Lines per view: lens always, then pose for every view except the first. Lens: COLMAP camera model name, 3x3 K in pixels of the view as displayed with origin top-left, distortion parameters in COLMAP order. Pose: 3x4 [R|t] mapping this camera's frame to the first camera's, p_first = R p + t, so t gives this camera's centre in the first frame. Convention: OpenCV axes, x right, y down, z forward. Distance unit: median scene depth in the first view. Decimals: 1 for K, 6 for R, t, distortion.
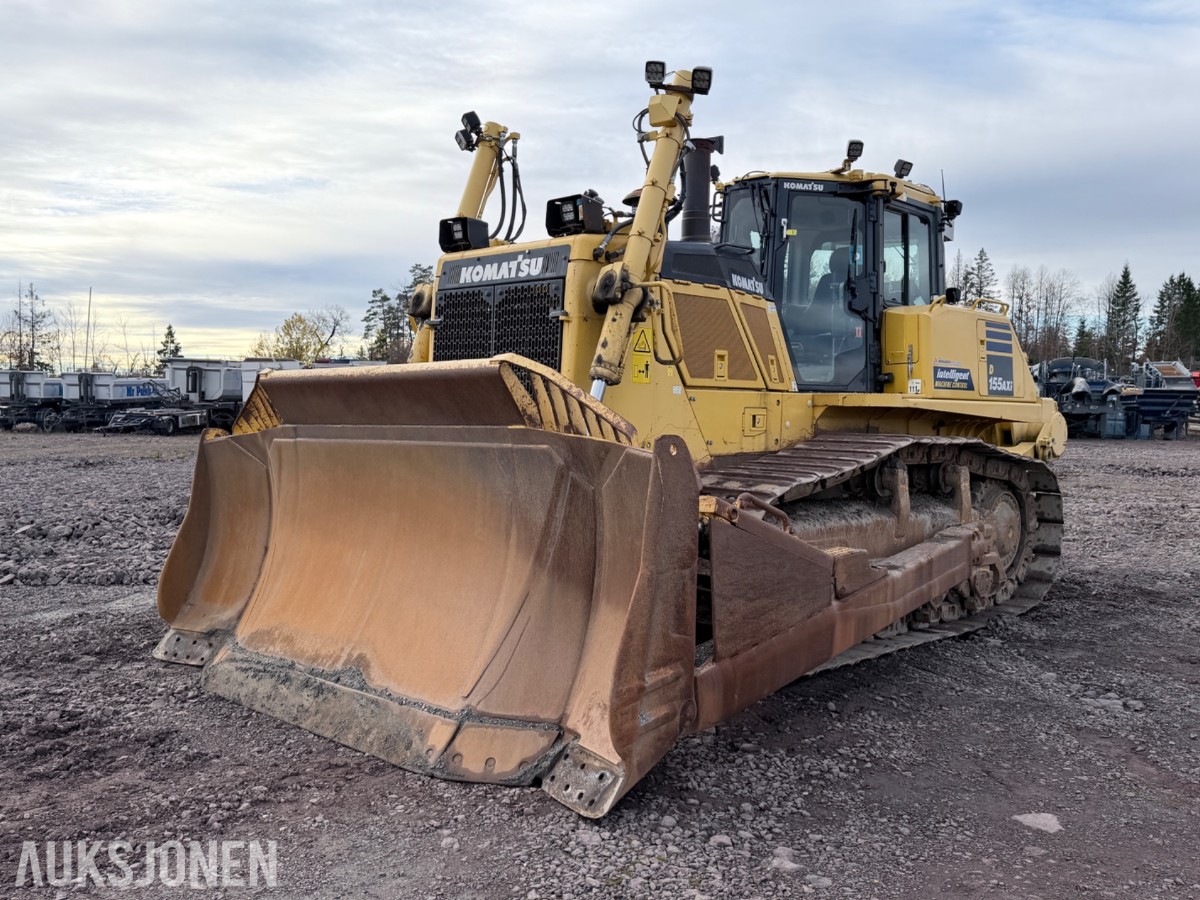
lens RADIAL K [[1043.8, 0, 572.7], [0, 1043.8, 449.1], [0, 0, 1]] dist [0.162705, -0.322943]
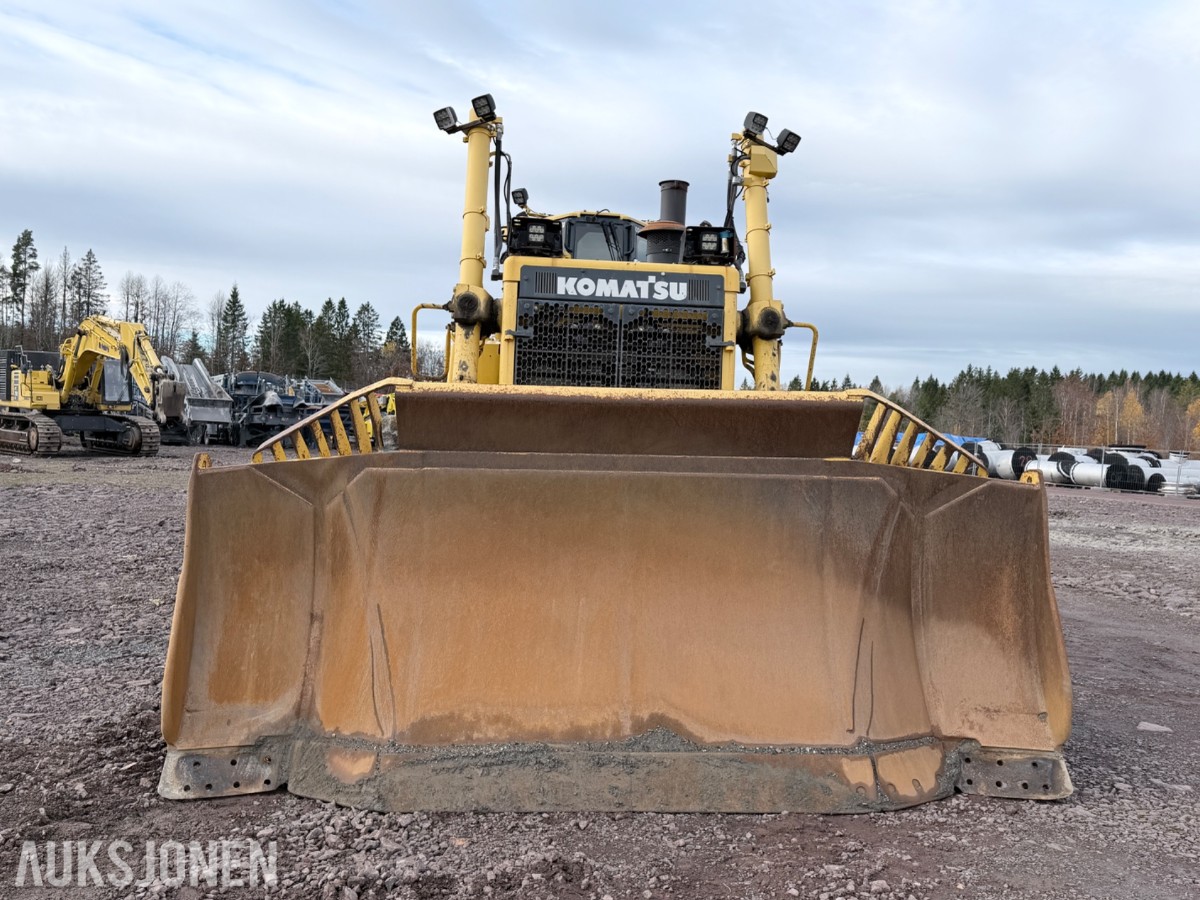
lens RADIAL K [[1043.8, 0, 572.7], [0, 1043.8, 449.1], [0, 0, 1]] dist [0.162705, -0.322943]
pose [[0.662401, 0.003340, 0.749142, -0.750153], [0.000471, 0.999988, -0.004875, -0.019784], [-0.749150, 0.003582, 0.662391, 0.383237]]
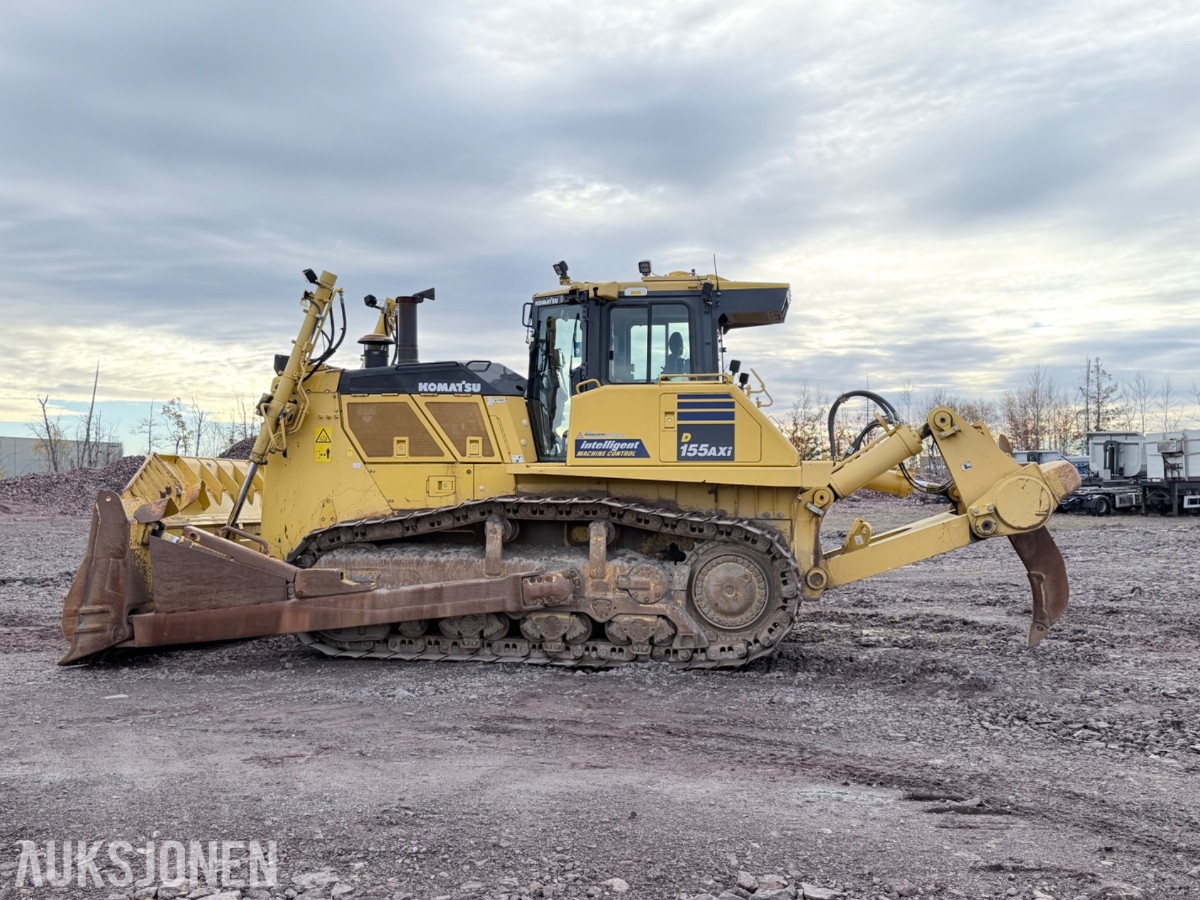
lens RADIAL K [[1189.9, 0, 600.0], [0, 1189.9, 450.0], [0, 0, 1]] dist [0.191132, -0.433338]
pose [[0.570334, -0.035183, -0.820659, 1.764278], [-0.023120, 0.997999, -0.058854, 0.015820], [0.821088, 0.052540, 0.568379, 0.303403]]
